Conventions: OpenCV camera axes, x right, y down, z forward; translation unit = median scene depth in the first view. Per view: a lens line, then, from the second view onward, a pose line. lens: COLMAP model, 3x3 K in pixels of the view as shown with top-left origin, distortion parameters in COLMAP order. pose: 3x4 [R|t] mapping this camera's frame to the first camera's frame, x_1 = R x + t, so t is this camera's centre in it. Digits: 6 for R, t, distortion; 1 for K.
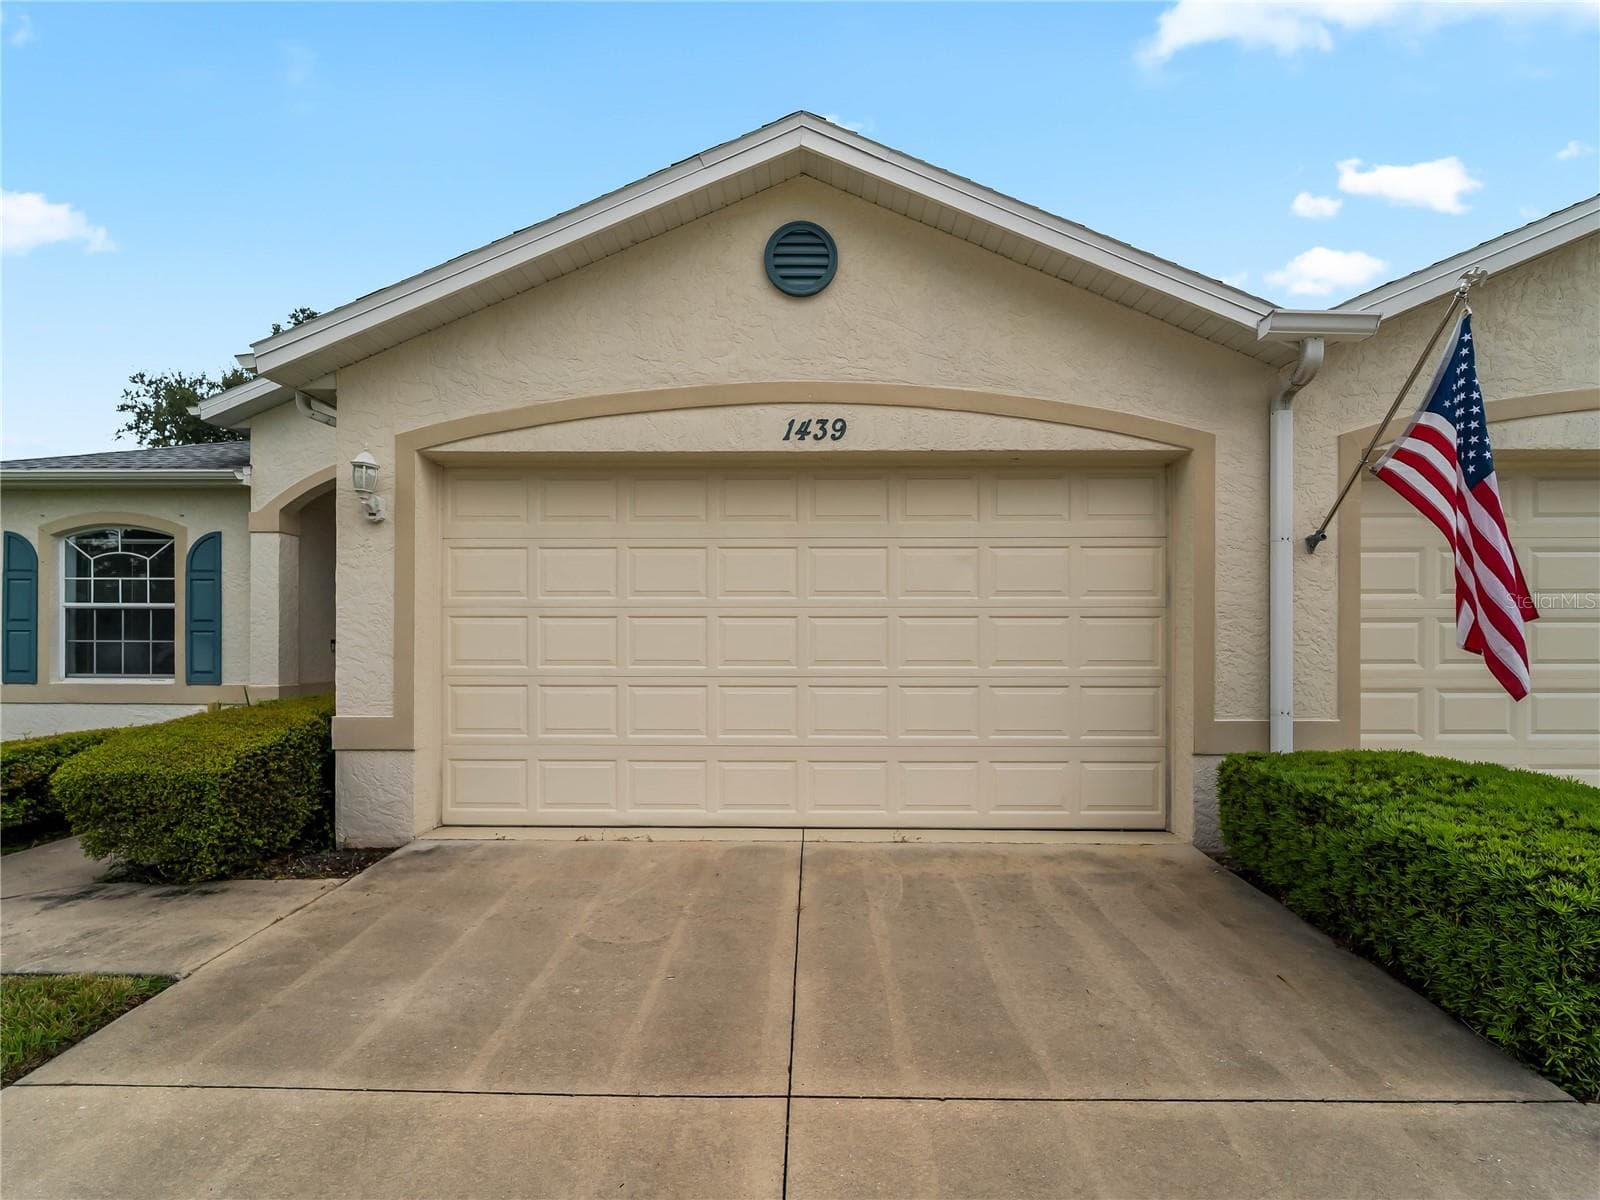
lens RADIAL K [[734.6, 0, 804.2], [0, 734.6, 640.4], [0, 0, 1]] dist [0.004676, -0.005608]
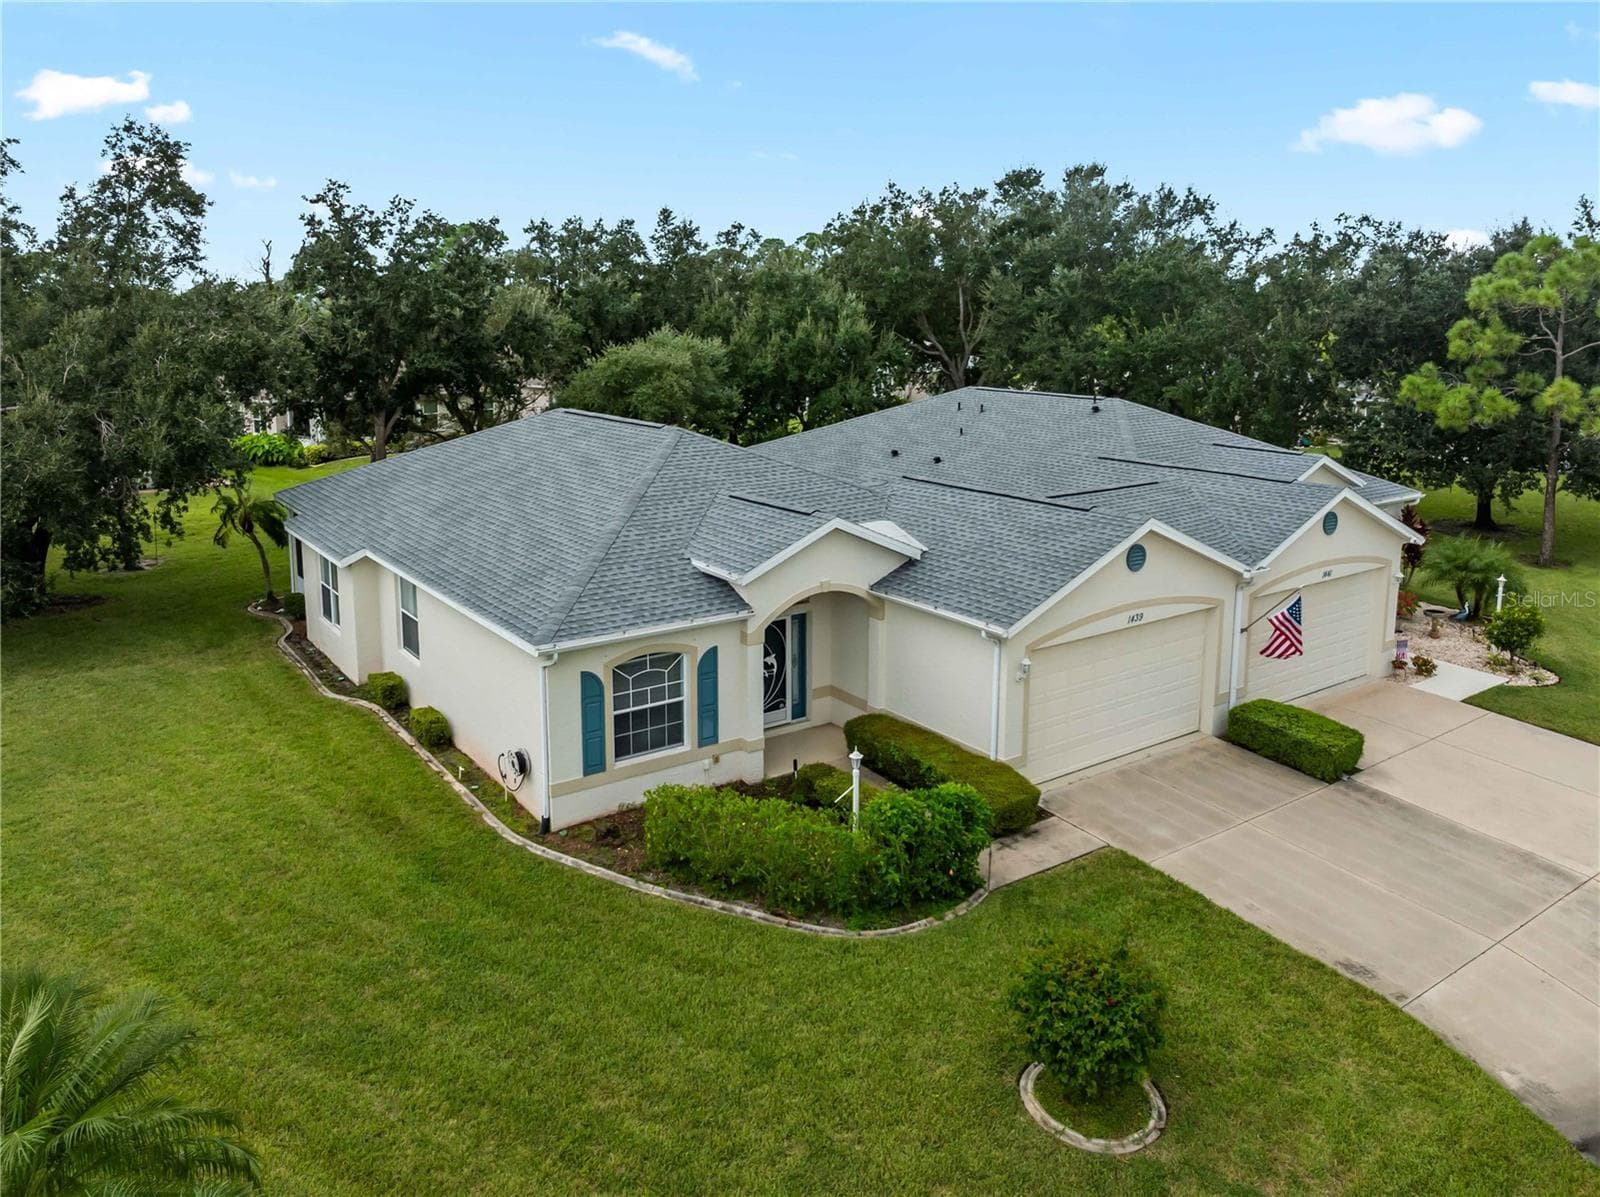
lens RADIAL K [[1153.9, 0, 770.0], [0, 1153.9, 498.8], [0, 0, 1]] dist [-0.016264, -0.019880]
pose [[0.816225, -0.097932, 0.569373, -3.336470], [0.003192, 0.986278, 0.165064, -1.377788], [-0.577725, -0.132912, 0.805337, -1.516489]]
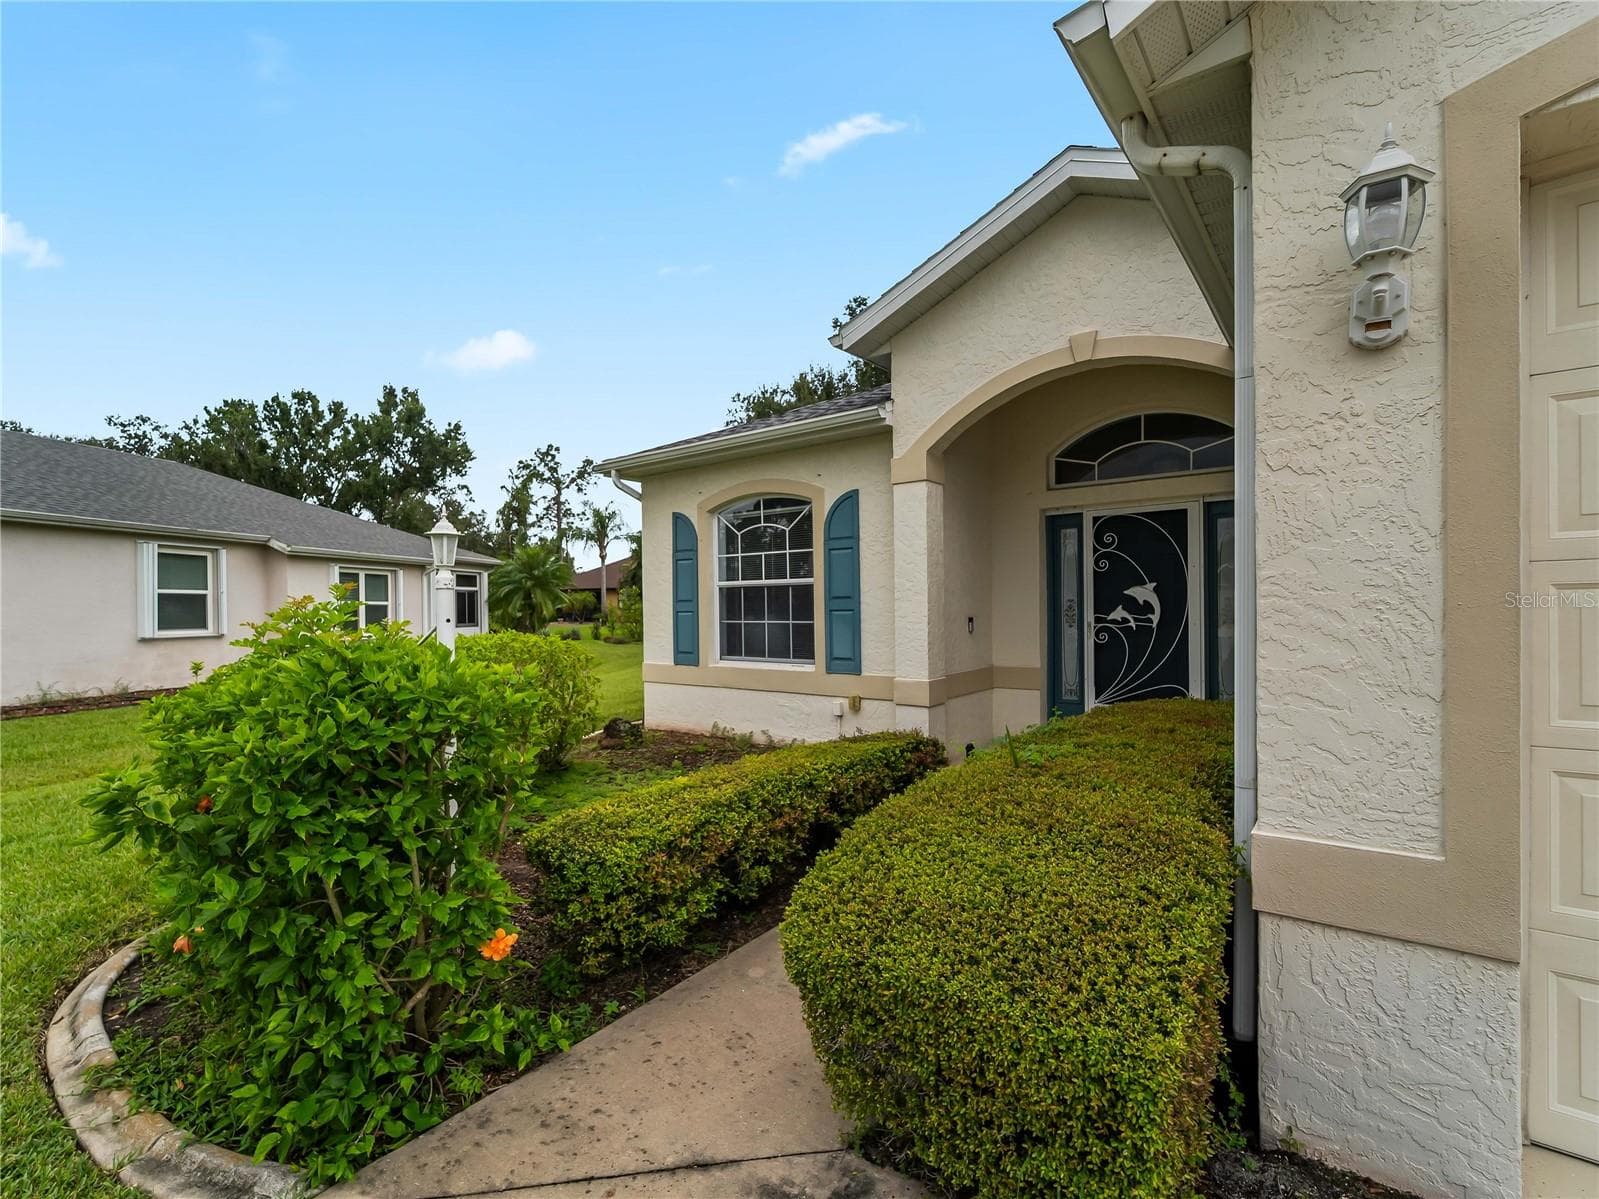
lens RADIAL K [[734.1, 0, 806.3], [0, 734.1, 609.3], [0, 0, 1]] dist [0.004676, -0.005608]
pose [[0.804145, -0.010066, -0.594348, -0.584387], [0.015880, 0.999864, 0.004552, -0.029628], [0.594221, -0.013099, 0.804195, 0.501288]]
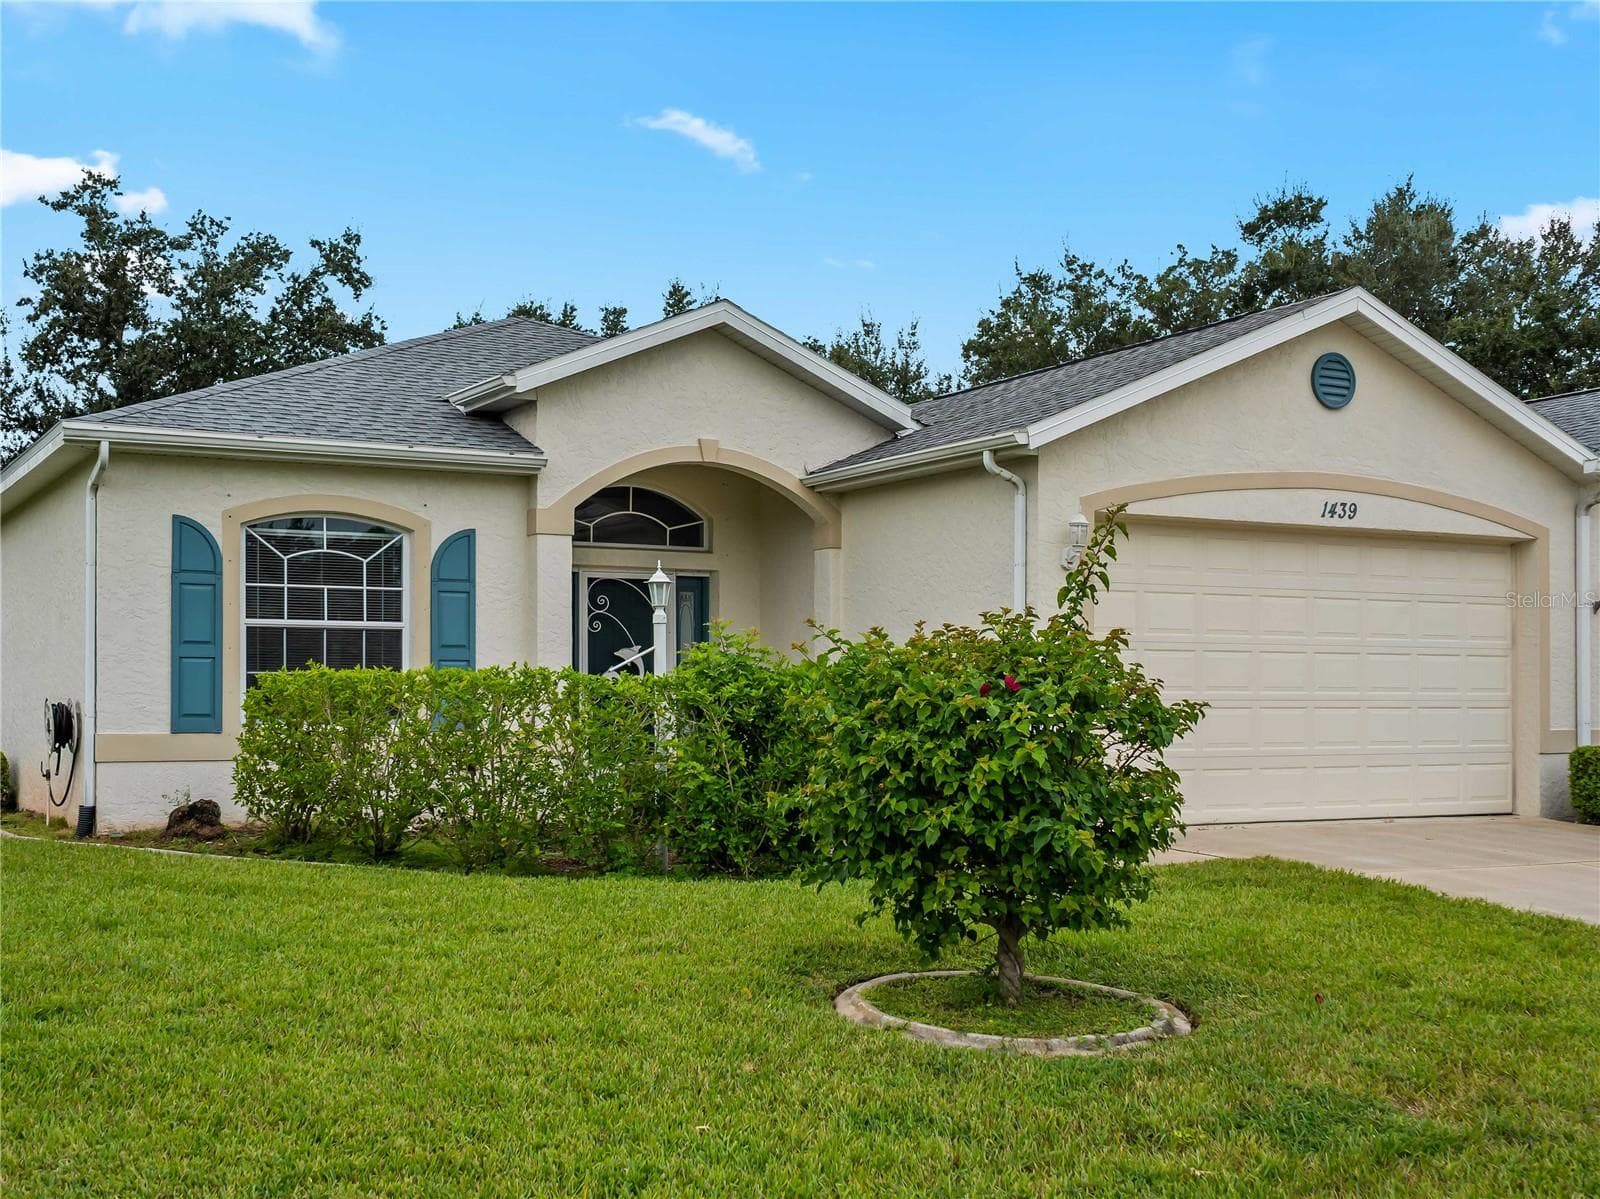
lens RADIAL K [[1937.5, 0, 788.3], [0, 1937.5, 698.8], [0, 0, 1]] dist [0.009019, 0.000000]
pose [[0.869052, -0.000466, 0.494721, -2.485547], [0.003204, 0.999984, -0.004687, 0.061221], [-0.494711, 0.005658, 0.869039, -1.479256]]
